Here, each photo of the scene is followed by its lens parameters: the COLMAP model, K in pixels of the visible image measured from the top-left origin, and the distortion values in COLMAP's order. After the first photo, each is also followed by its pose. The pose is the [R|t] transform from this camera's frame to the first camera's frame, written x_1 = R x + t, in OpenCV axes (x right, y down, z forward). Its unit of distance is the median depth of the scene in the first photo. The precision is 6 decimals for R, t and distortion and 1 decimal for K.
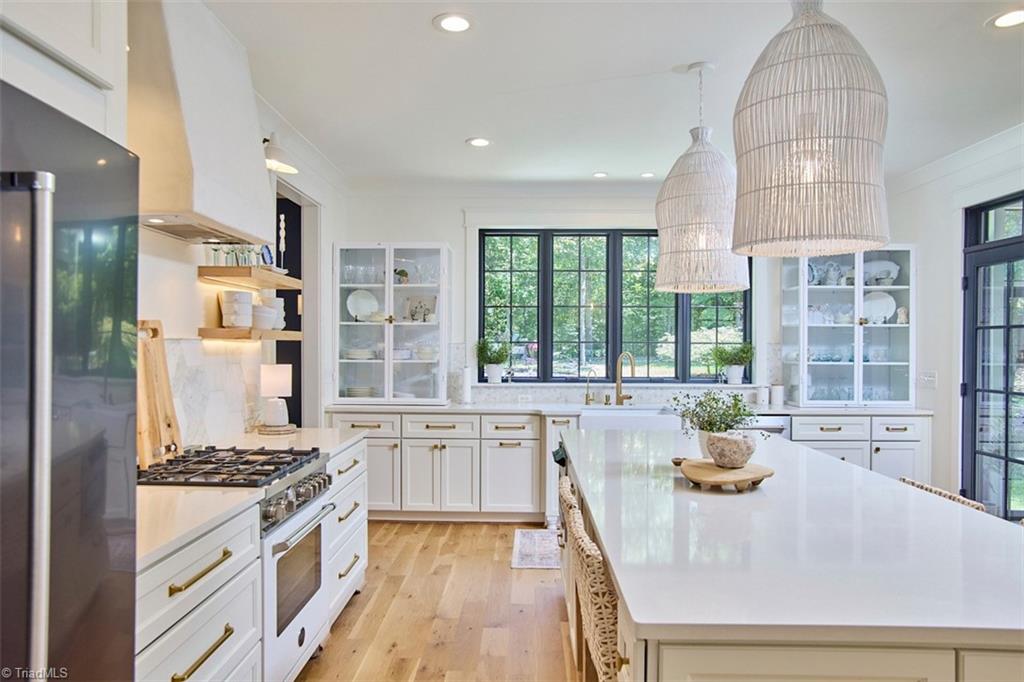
lens RADIAL K [[649.6, 0, 512.0], [0, 649.6, 341.0], [0, 0, 1]] dist [-0.042421, 0.002081]
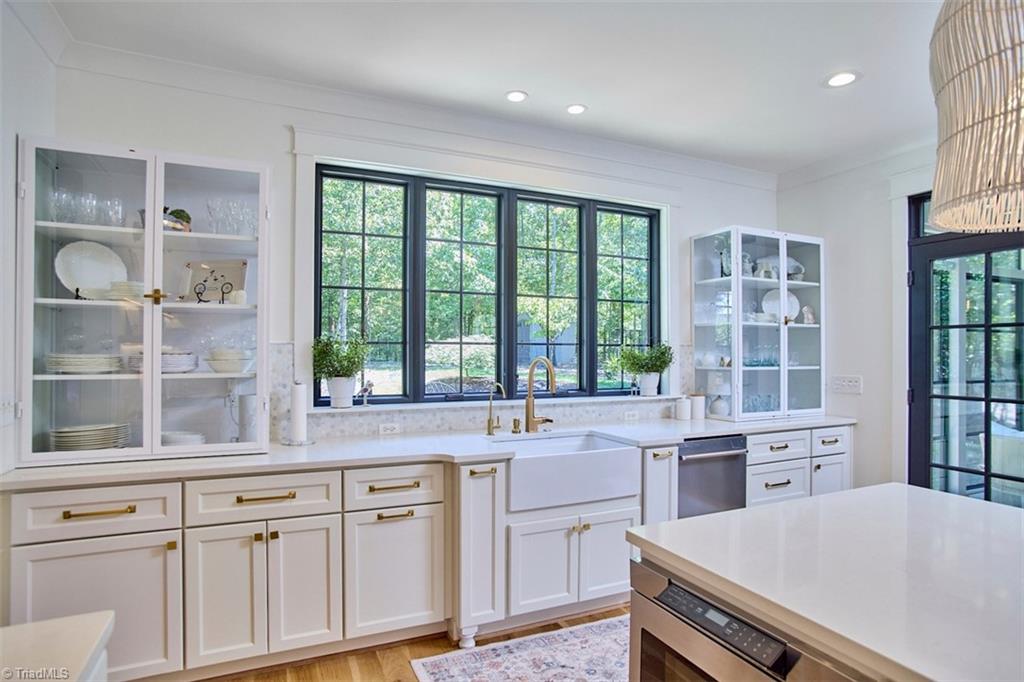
lens RADIAL K [[538.3, 0, 498.4], [0, 538.3, 346.8], [0, 0, 1]] dist [-0.086629, 0.055474]
pose [[0.907558, 0.002164, 0.419921, -0.112693], [-0.001584, 0.999997, -0.001731, 0.007390], [-0.419924, 0.000906, 0.907559, 0.494753]]
